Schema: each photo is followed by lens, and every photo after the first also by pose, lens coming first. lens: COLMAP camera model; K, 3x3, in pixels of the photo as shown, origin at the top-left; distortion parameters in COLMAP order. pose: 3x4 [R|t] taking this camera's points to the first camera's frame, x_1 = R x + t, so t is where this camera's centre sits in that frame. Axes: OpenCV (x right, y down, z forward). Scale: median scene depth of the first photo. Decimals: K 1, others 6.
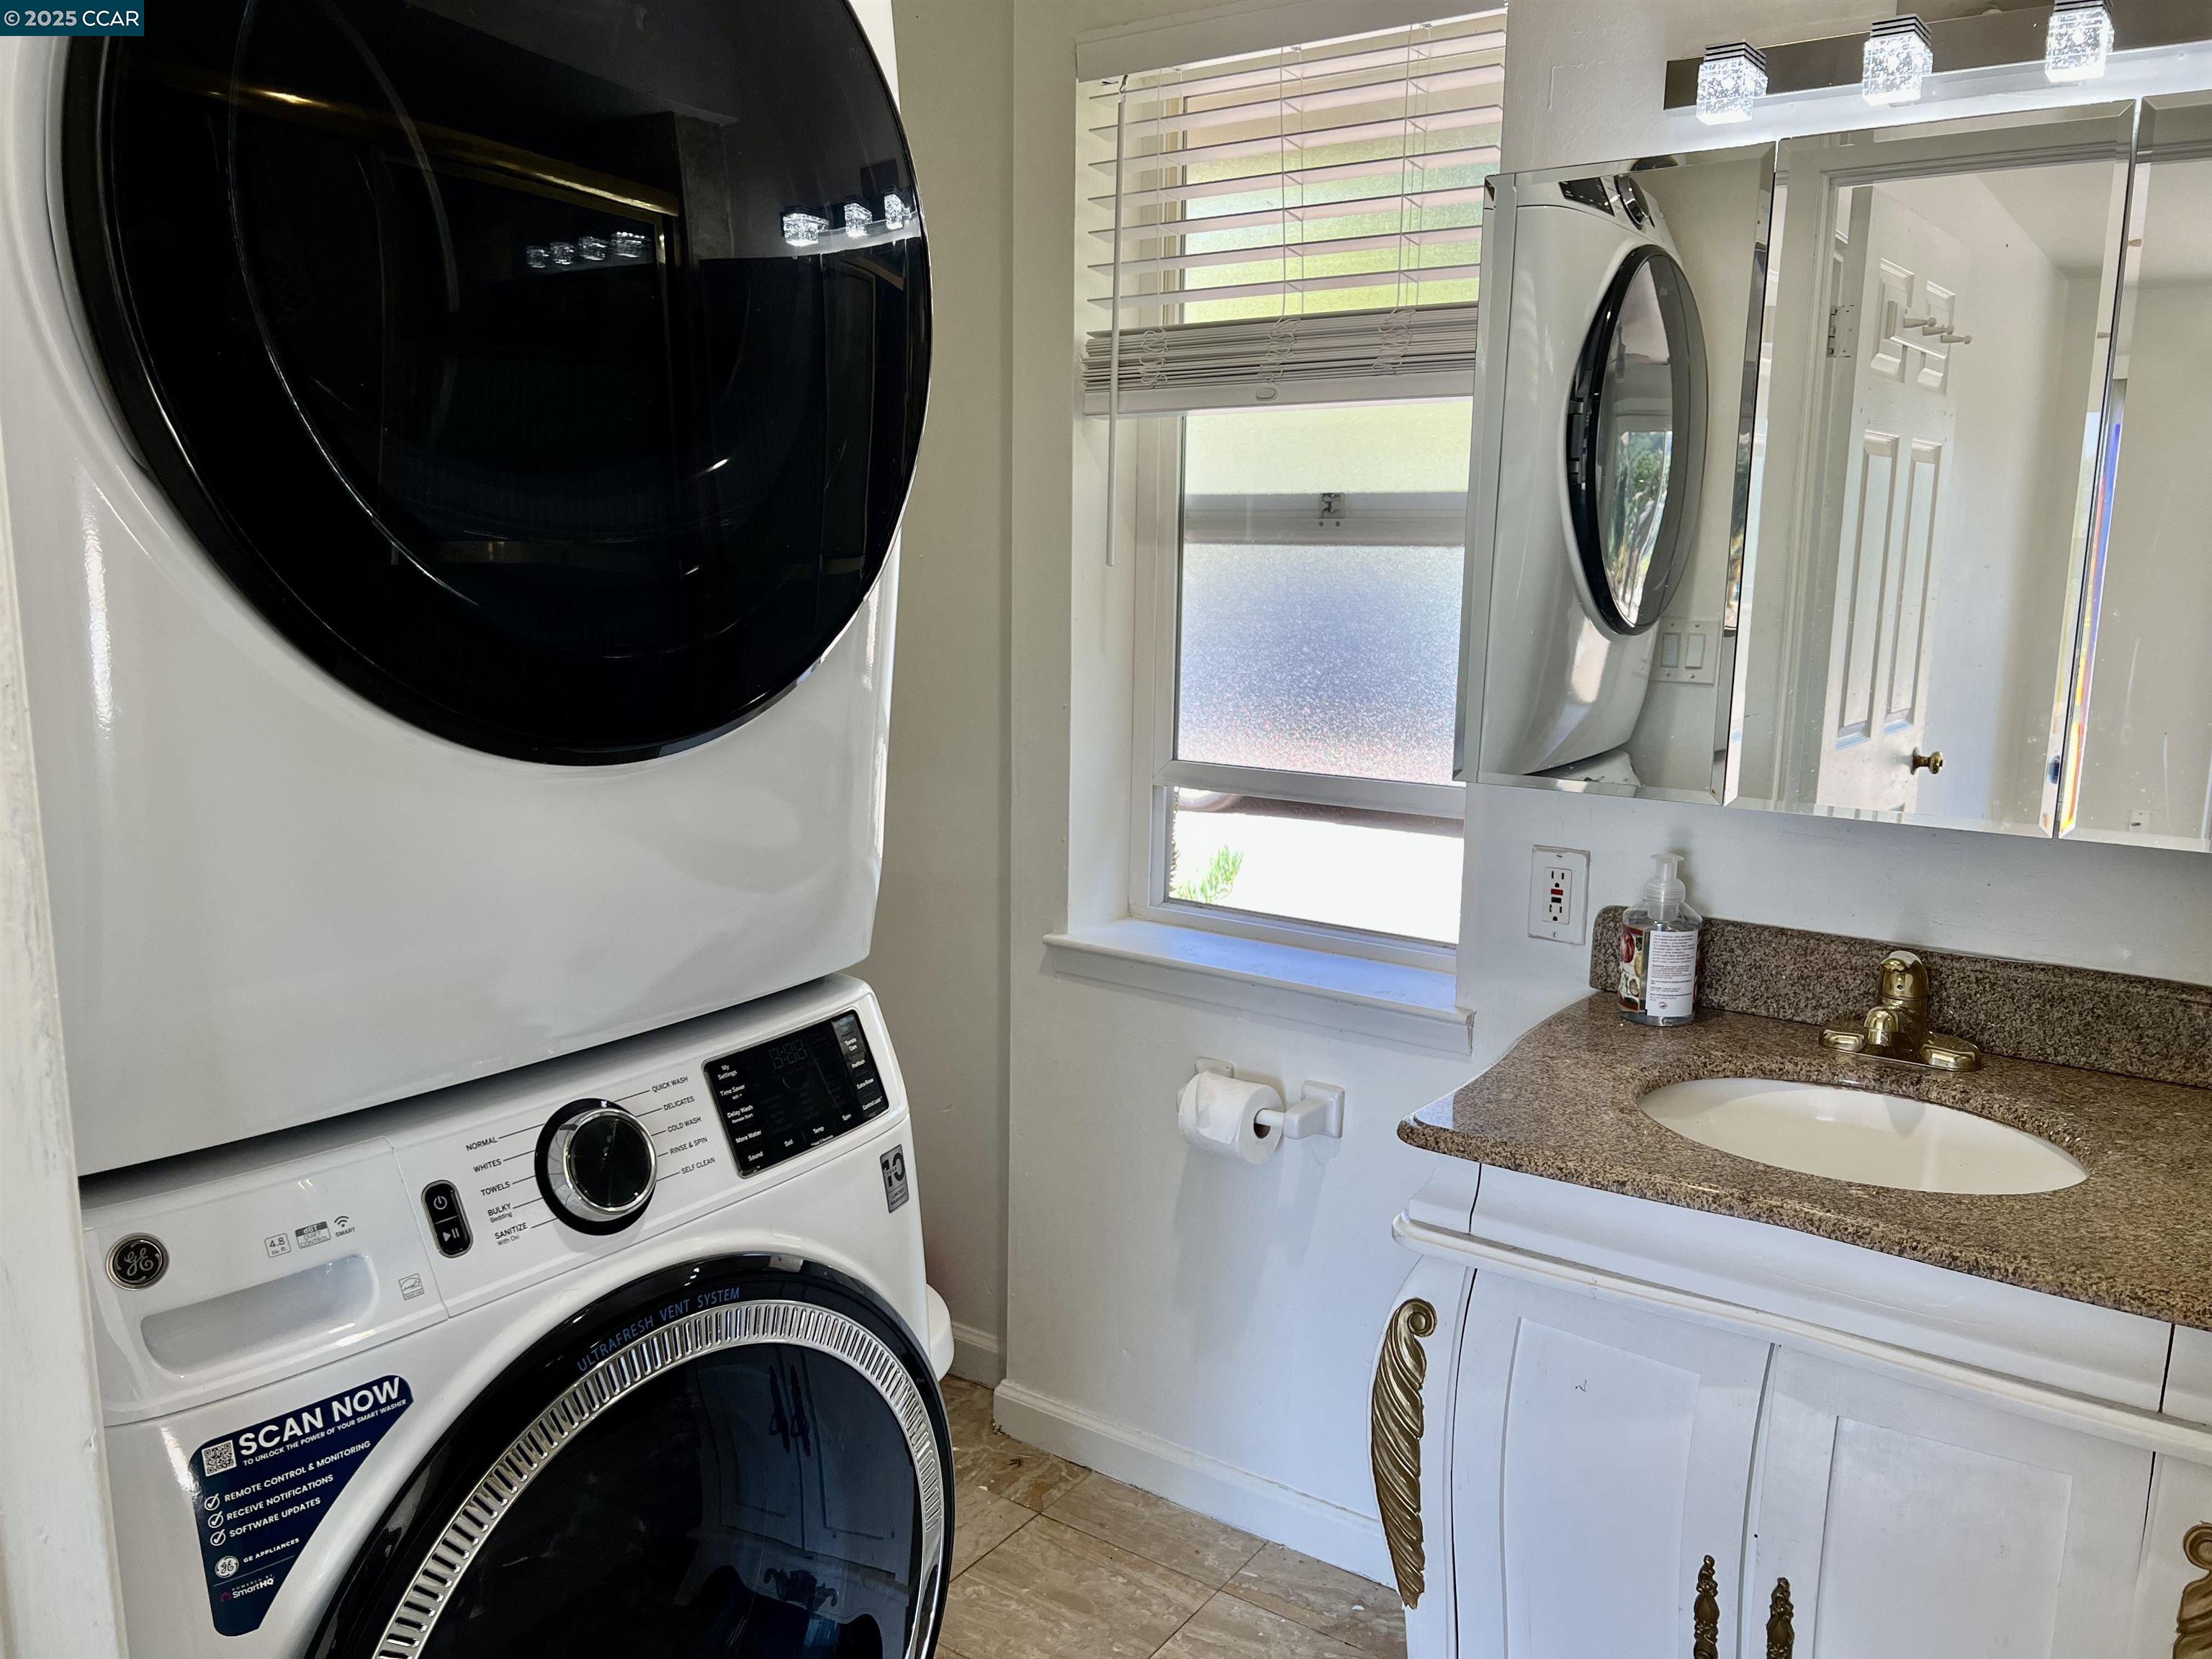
lens RADIAL K [[1662.0, 0, 1103.7], [0, 1662.0, 837.9], [0, 0, 1]] dist [0.000566, -0.016521]
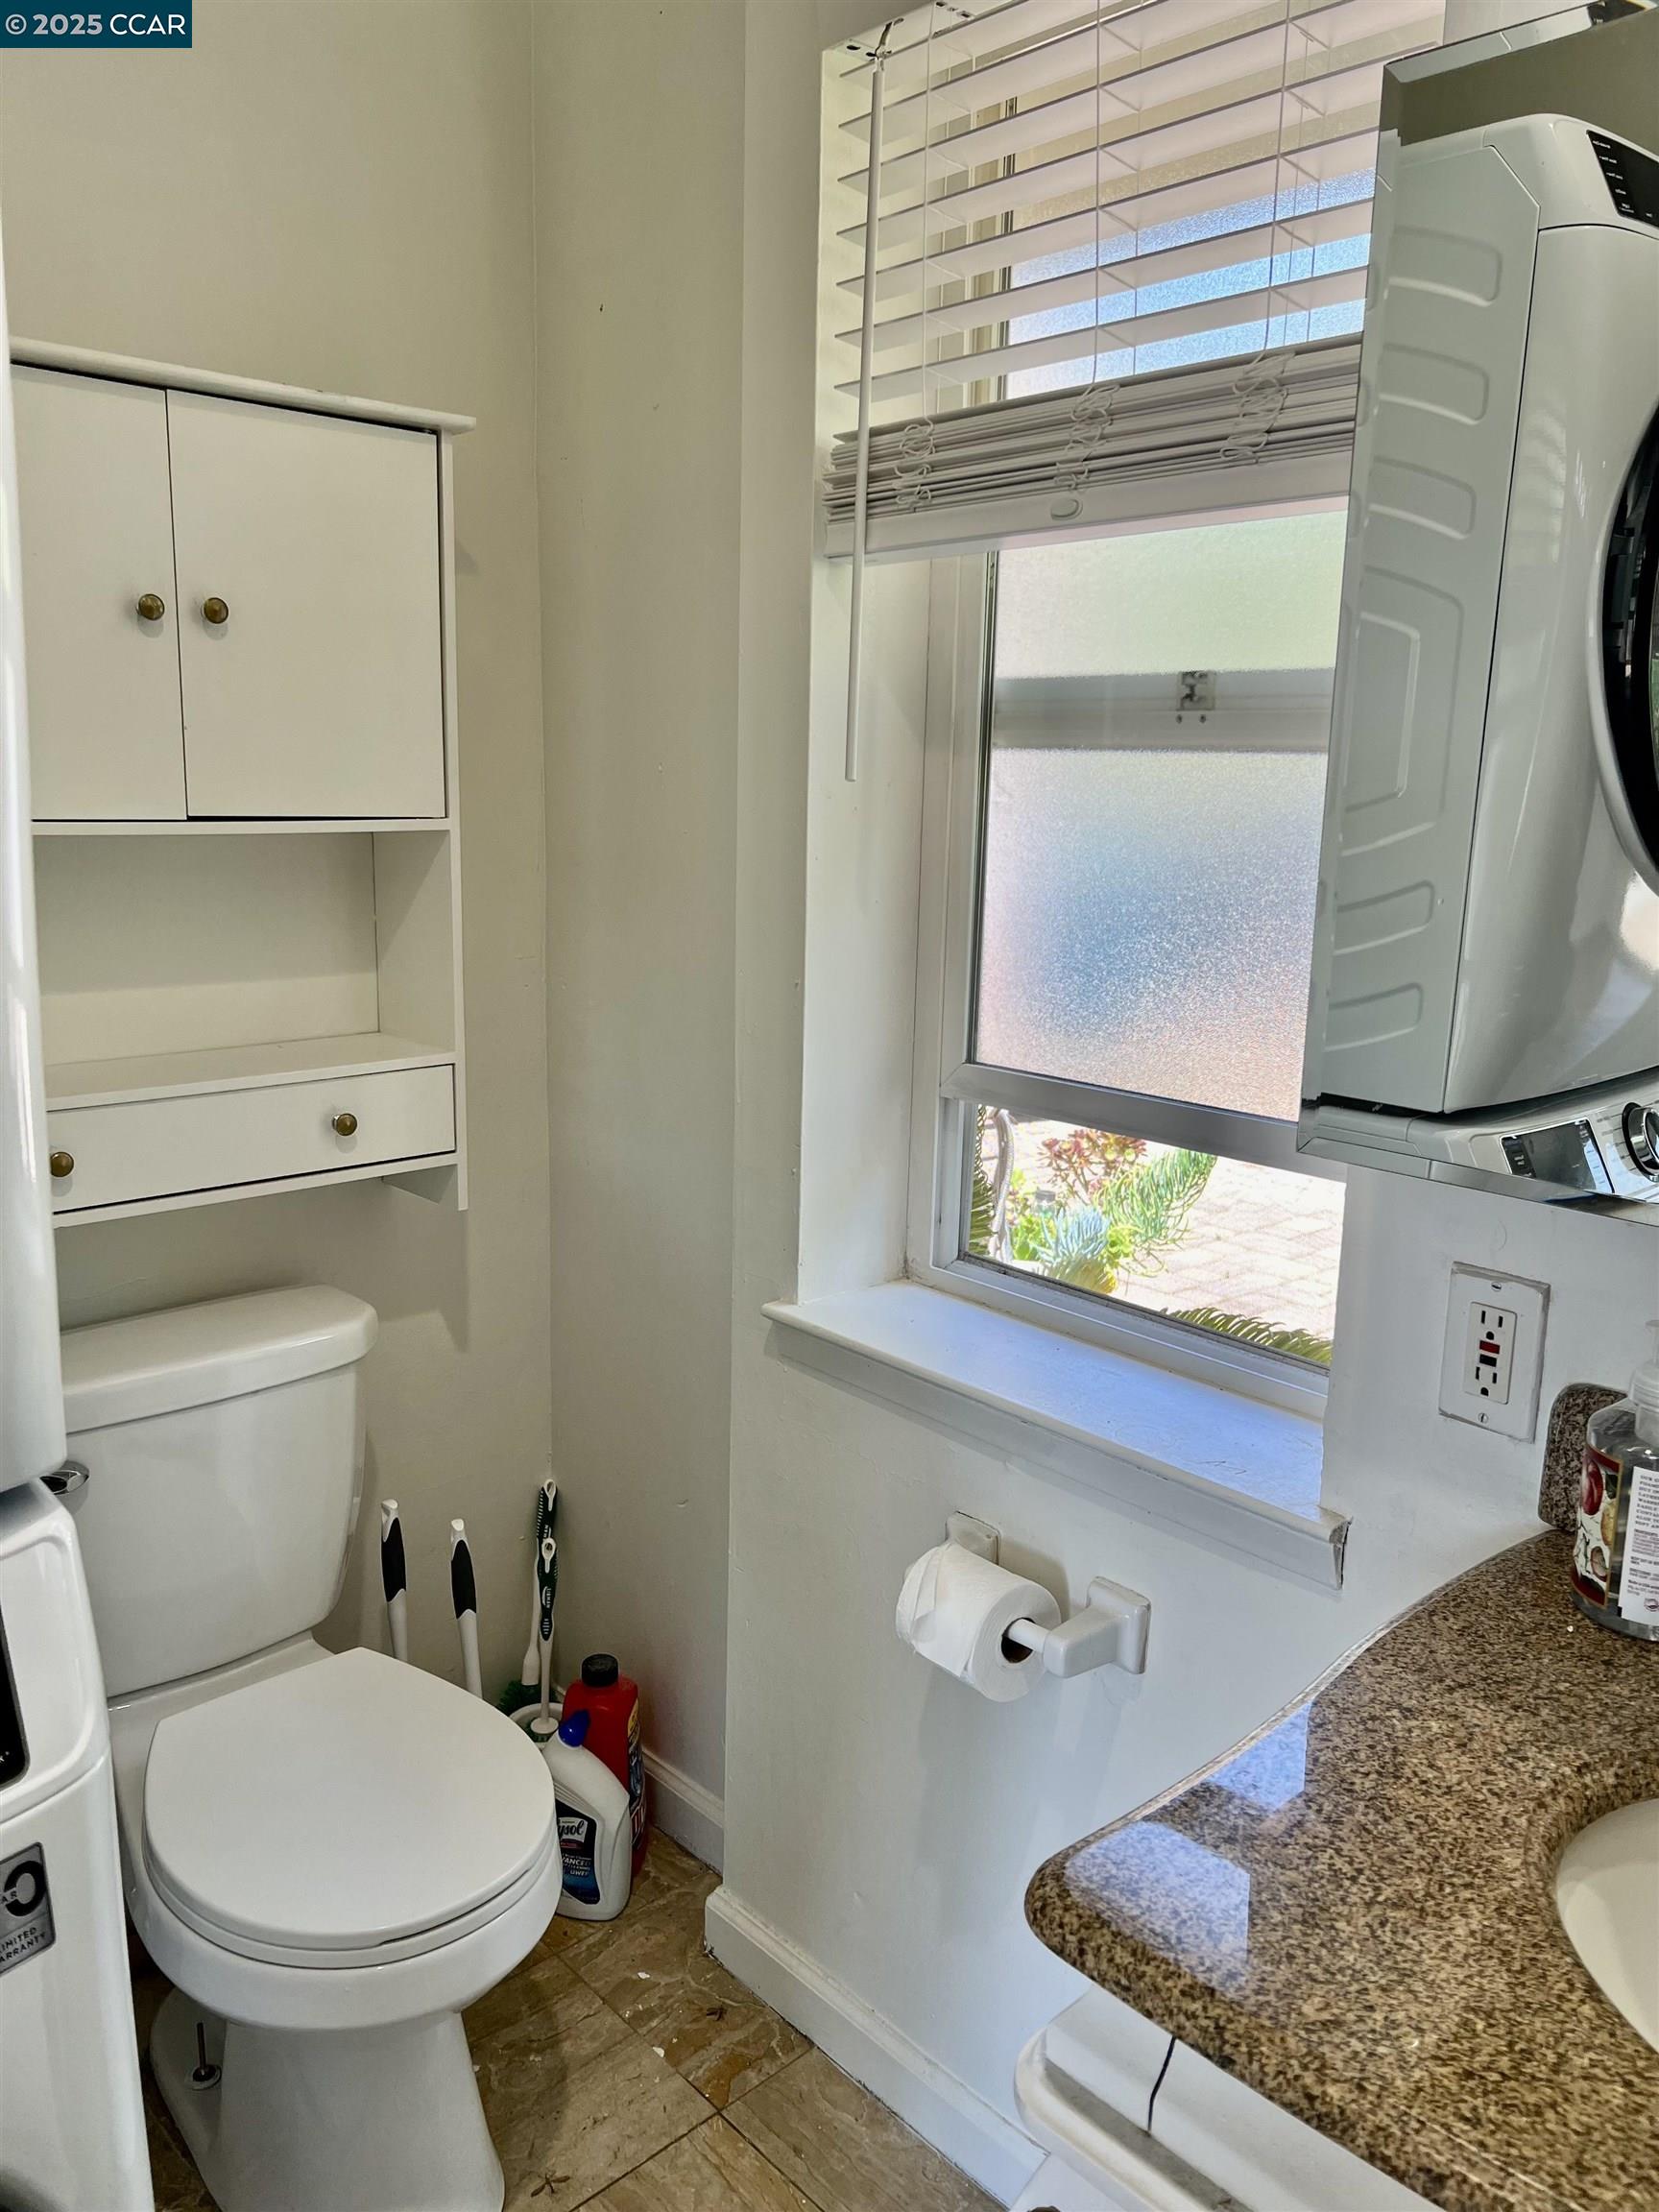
lens RADIAL K [[1662.0, 0, 828.2], [0, 1662.0, 1097.4], [0, 0, 1]] dist [0.000566, -0.016521]
pose [[0.975786, 0.045583, -0.213923, 0.148489], [-0.040550, 0.998789, 0.027859, -0.054687], [0.214934, -0.018510, 0.976453, 0.340616]]
